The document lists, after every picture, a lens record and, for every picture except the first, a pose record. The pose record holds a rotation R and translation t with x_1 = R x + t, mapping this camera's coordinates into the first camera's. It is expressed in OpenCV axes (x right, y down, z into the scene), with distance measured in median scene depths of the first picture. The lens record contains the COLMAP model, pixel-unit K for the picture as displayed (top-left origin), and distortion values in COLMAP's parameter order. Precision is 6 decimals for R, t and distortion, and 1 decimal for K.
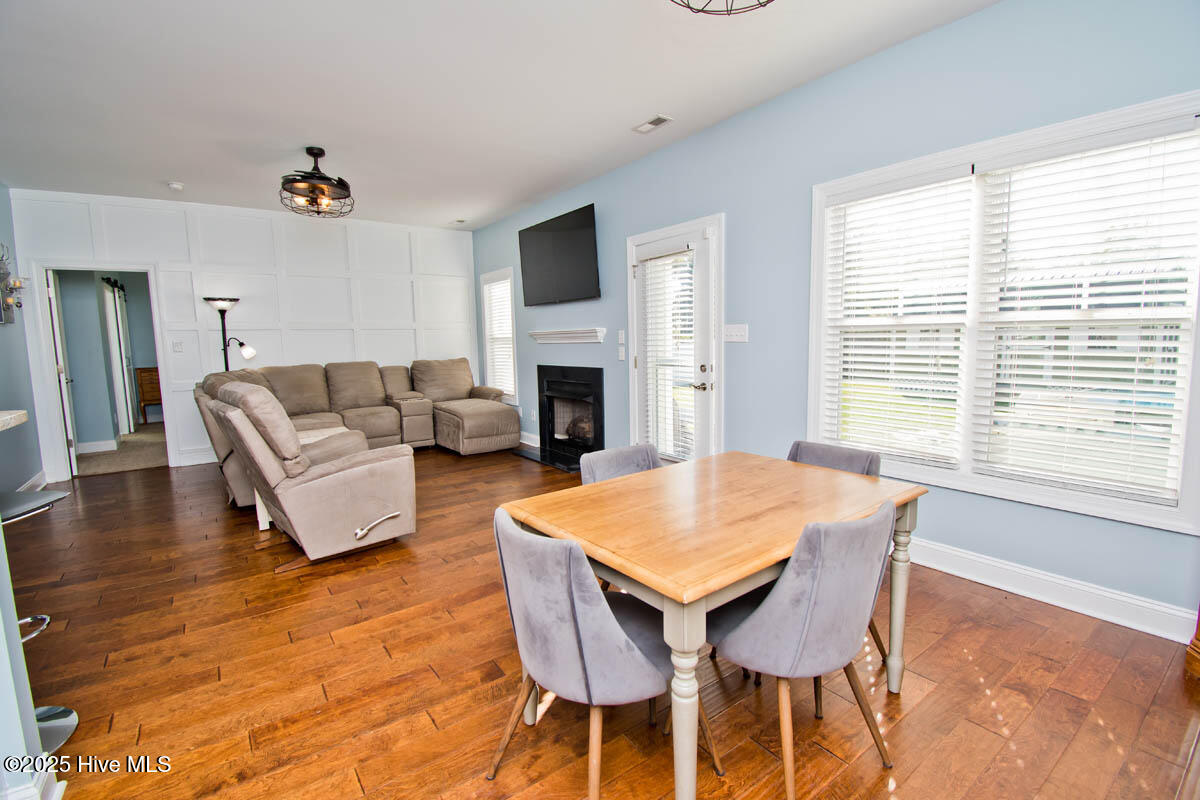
lens RADIAL K [[538.0, 0, 600.0], [0, 538.0, 400.0], [0, 0, 1]] dist [-0.014759, -0.012399]
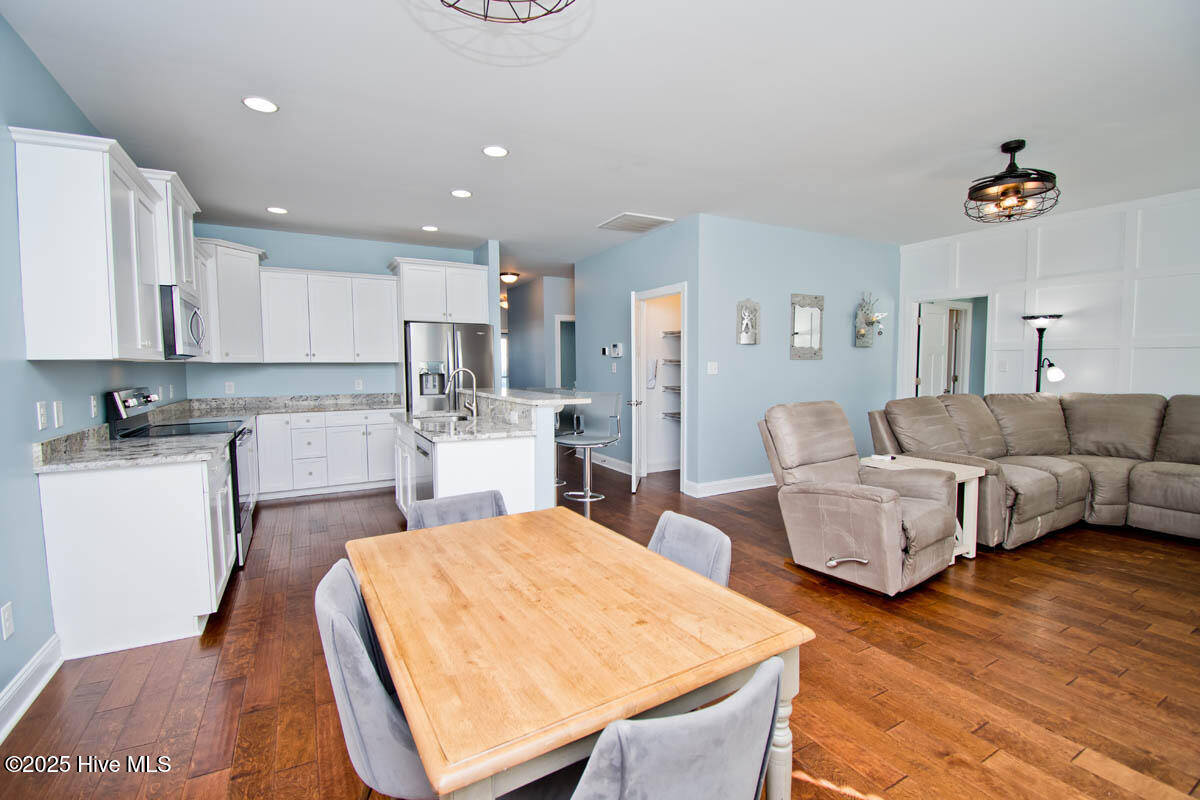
lens RADIAL K [[528.2, 0, 598.4], [0, 528.2, 399.7], [0, 0, 1]] dist [0.017474, -0.024428]
pose [[-0.118410, 0.087224, -0.989126, 0.869547], [-0.105332, 0.989411, 0.099858, -0.162473], [0.987362, 0.116011, -0.107969, 1.008416]]
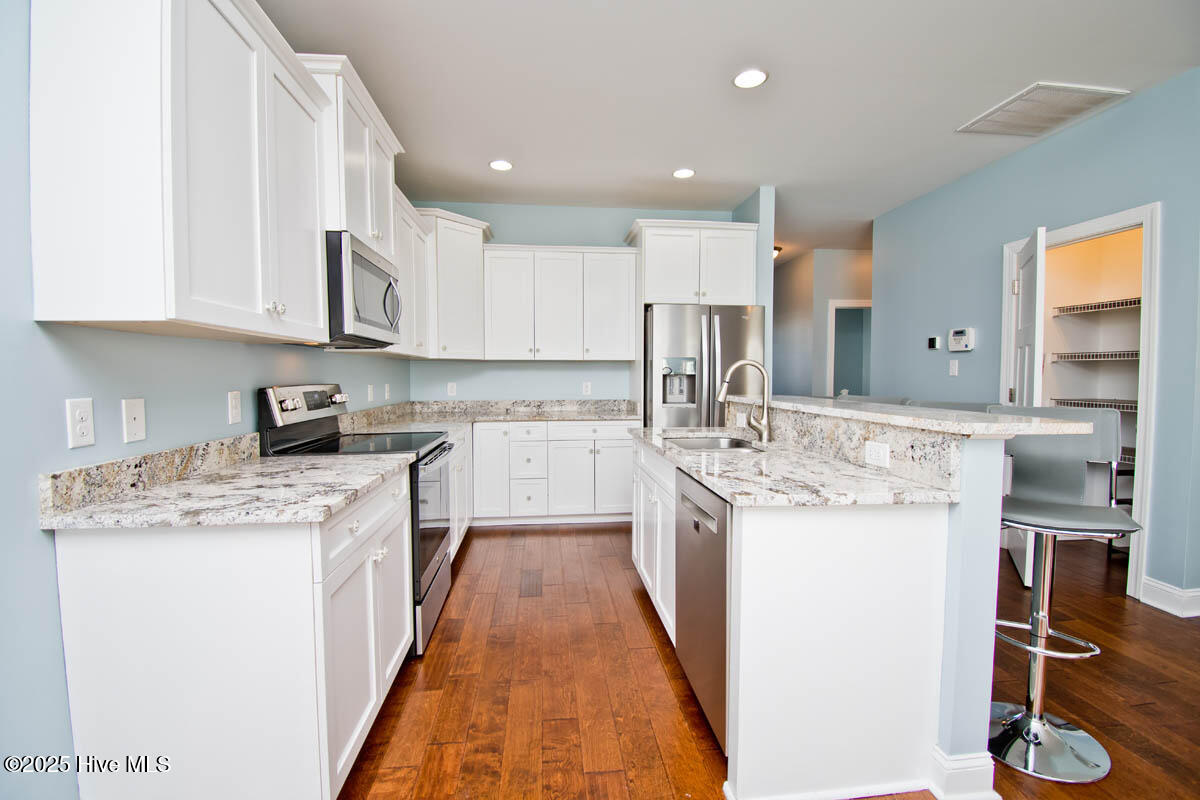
lens RADIAL K [[528.2, 0, 598.4], [0, 528.2, 399.7], [0, 0, 1]] dist [0.017474, -0.024428]
pose [[-0.493901, 0.061843, -0.867316, 0.119100], [-0.088350, 0.988736, 0.120812, -0.048331], [0.865018, 0.136296, -0.482874, 0.548250]]
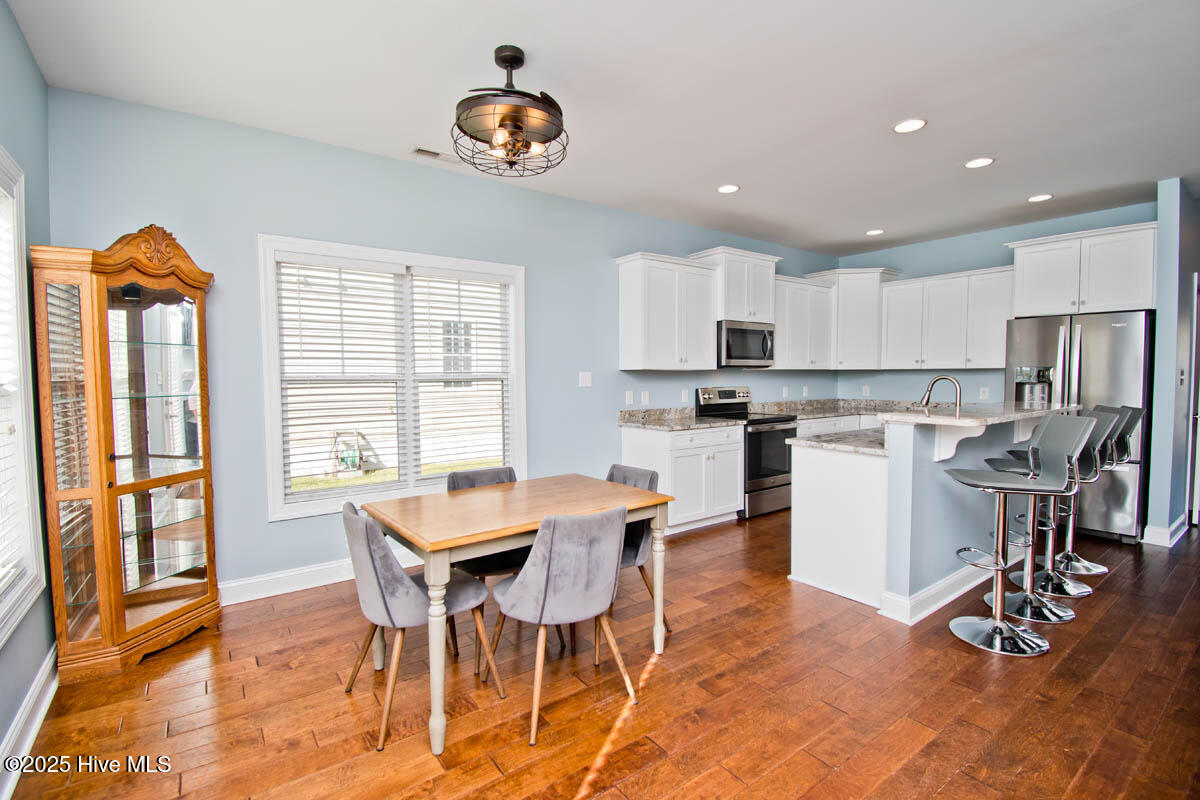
lens RADIAL K [[528.2, 0, 598.4], [0, 528.2, 399.7], [0, 0, 1]] dist [0.017474, -0.024428]
pose [[-0.999604, 0.027911, -0.003589, 0.014682], [0.026979, 0.986788, 0.159755, -0.253674], [0.008001, 0.159595, -0.987150, 1.993205]]
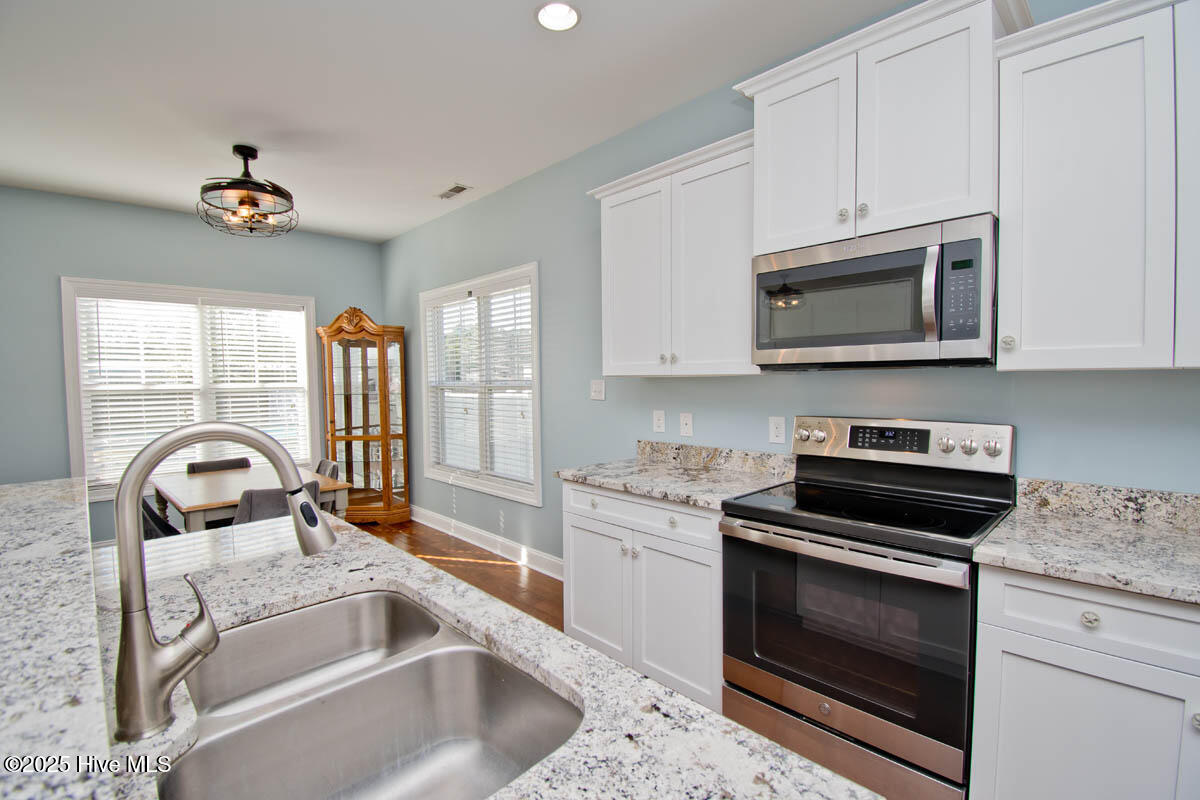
lens RADIAL K [[538.0, 0, 600.0], [0, 538.0, 400.0], [0, 0, 1]] dist [-0.014759, -0.012399]
pose [[-0.148134, -0.024404, 0.988666, -1.565866], [0.136792, 0.989581, 0.044922, -0.026177], [-0.979461, 0.141896, -0.143253, 0.017440]]
